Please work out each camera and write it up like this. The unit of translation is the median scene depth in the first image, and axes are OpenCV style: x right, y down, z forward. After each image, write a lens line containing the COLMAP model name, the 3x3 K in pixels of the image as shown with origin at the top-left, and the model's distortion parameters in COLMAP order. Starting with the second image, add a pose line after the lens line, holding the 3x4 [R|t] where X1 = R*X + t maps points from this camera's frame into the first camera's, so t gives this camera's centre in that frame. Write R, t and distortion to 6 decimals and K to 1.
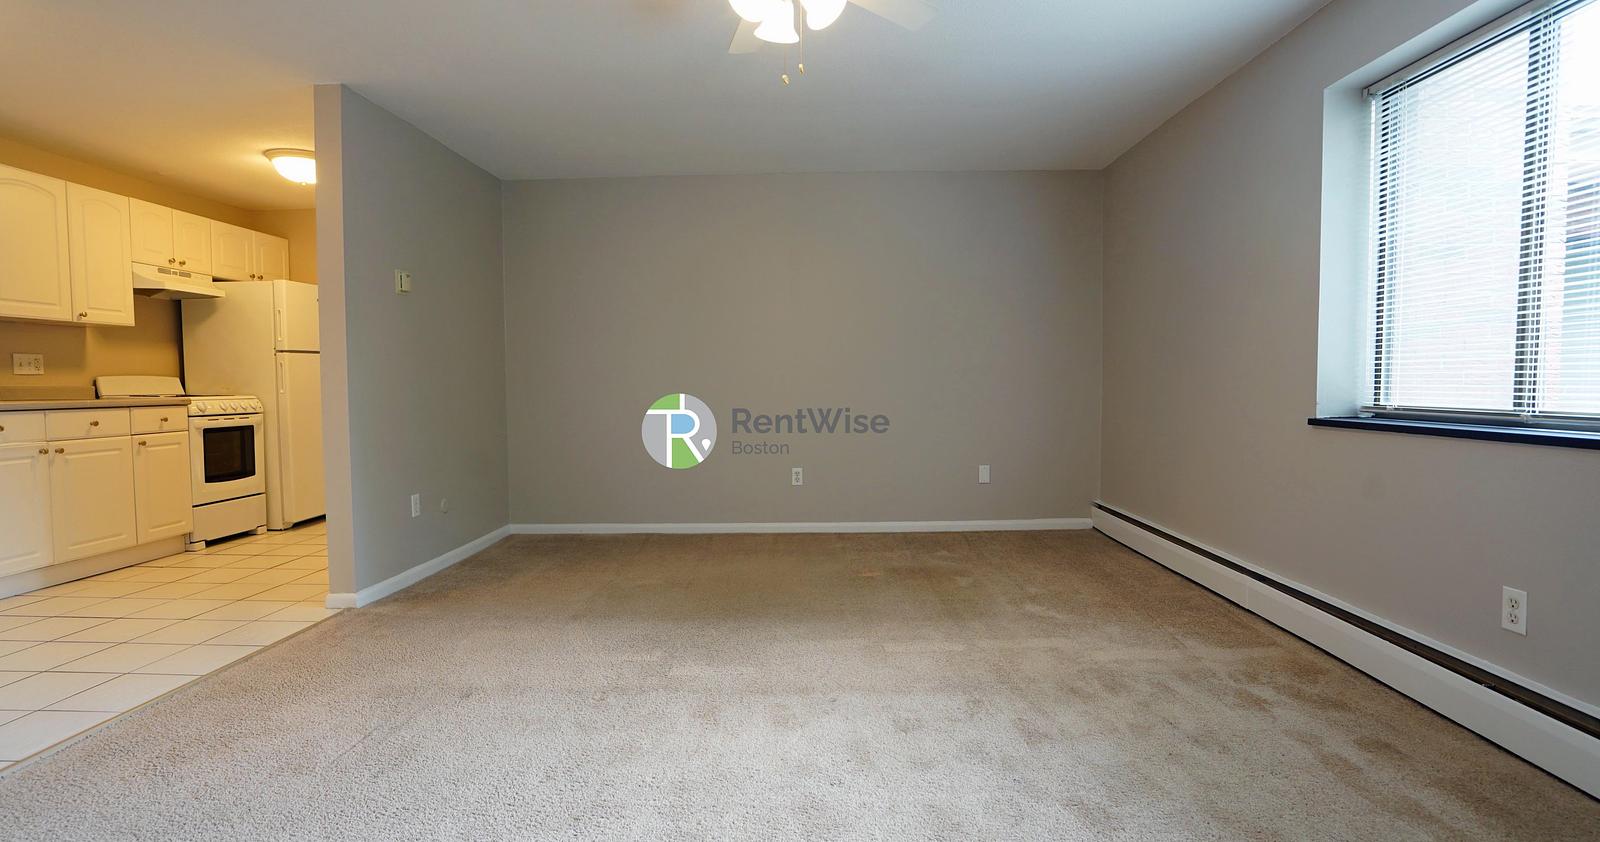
lens RADIAL K [[751.1, 0, 800.0], [0, 751.1, 421.0], [0, 0, 1]] dist [-0.065766, 0.024946]
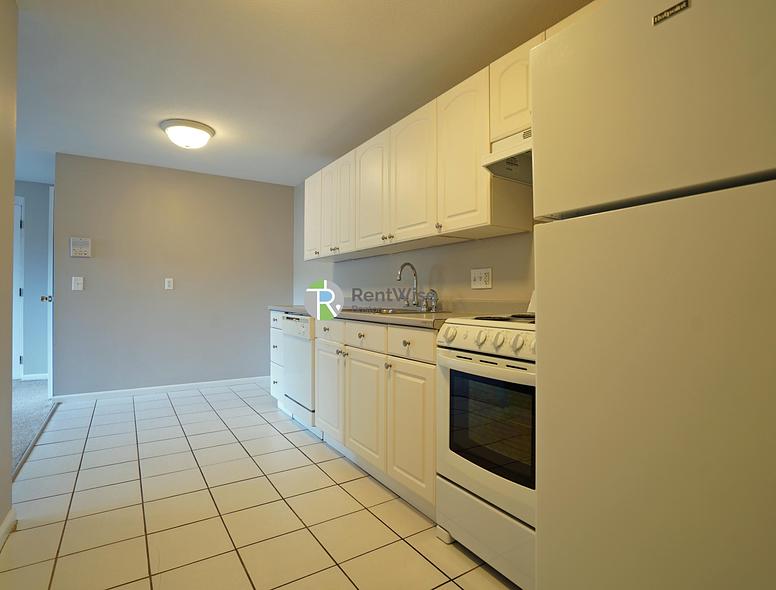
lens RADIAL K [[400.0, 0, 388.0], [0, 400.0, 295.0], [0, 0, 1]] dist [-0.055588, 0.001740]
pose [[-0.808709, -0.002037, -0.588205, -0.614687], [-0.033253, 0.998553, 0.042261, -0.074349], [0.587268, 0.053736, -0.807607, 1.365923]]
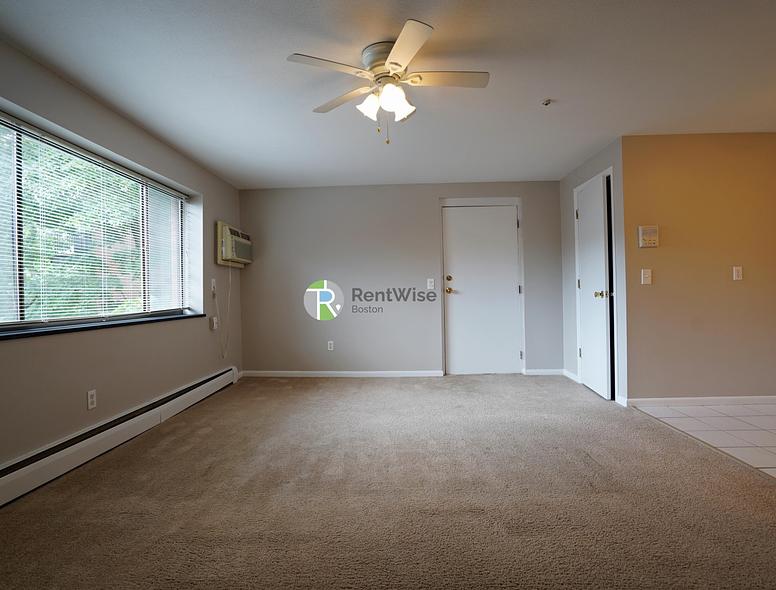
lens RADIAL K [[400.0, 0, 388.0], [0, 400.0, 295.0], [0, 0, 1]] dist [-0.055588, 0.001740]
pose [[-0.999636, 0.024352, -0.011581, 0.005539], [0.023642, 0.998041, 0.057929, -0.060402], [0.012969, 0.057635, -0.998254, 1.023717]]
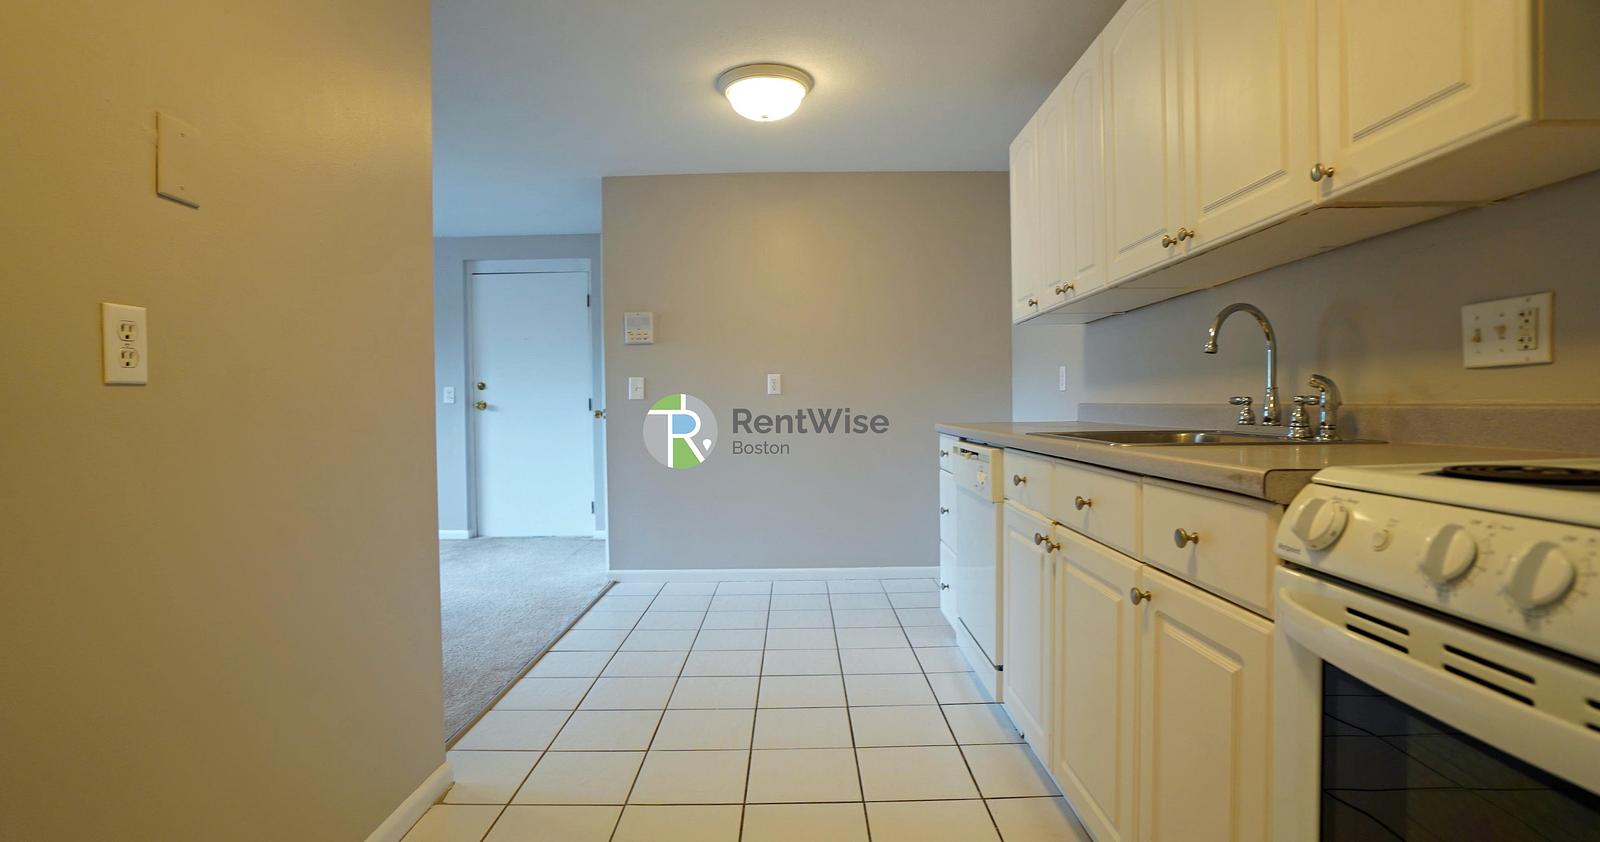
lens RADIAL K [[751.1, 0, 800.0], [0, 751.1, 421.0], [0, 0, 1]] dist [-0.065766, 0.024946]
pose [[-0.998778, 0.015553, -0.046909, -0.740805], [0.012129, 0.997301, 0.072415, -0.066132], [0.047909, 0.071758, -0.996271, 1.278792]]
